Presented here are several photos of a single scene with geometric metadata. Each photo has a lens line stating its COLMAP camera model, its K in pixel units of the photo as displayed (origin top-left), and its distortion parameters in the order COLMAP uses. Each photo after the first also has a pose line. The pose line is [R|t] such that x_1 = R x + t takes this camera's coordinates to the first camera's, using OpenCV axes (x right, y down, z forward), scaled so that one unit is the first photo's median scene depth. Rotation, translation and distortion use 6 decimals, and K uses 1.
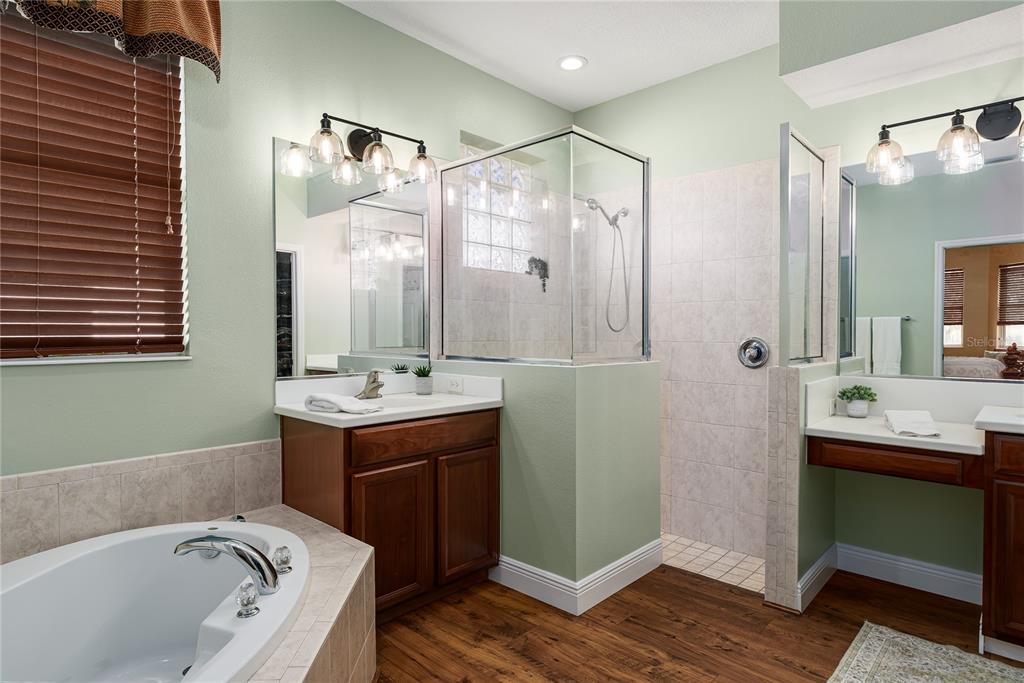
lens RADIAL K [[566.4, 0, 512.0], [0, 566.4, 341.5], [0, 0, 1]] dist [-0.003484, -0.000365]
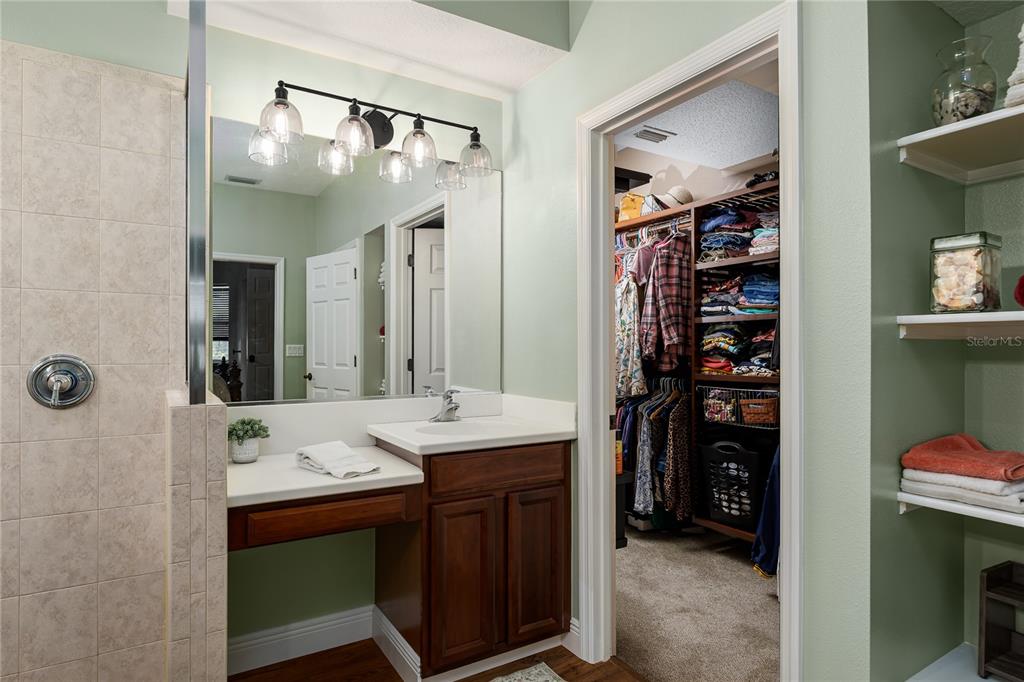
lens RADIAL K [[566.4, 0, 512.0], [0, 566.4, 341.0], [0, 0, 1]] dist [-0.003484, -0.000365]
pose [[0.263889, 0.005996, 0.964534, -0.009040], [0.011944, 0.999884, -0.009484, -0.012129], [-0.964479, 0.014023, 0.263787, 0.476446]]
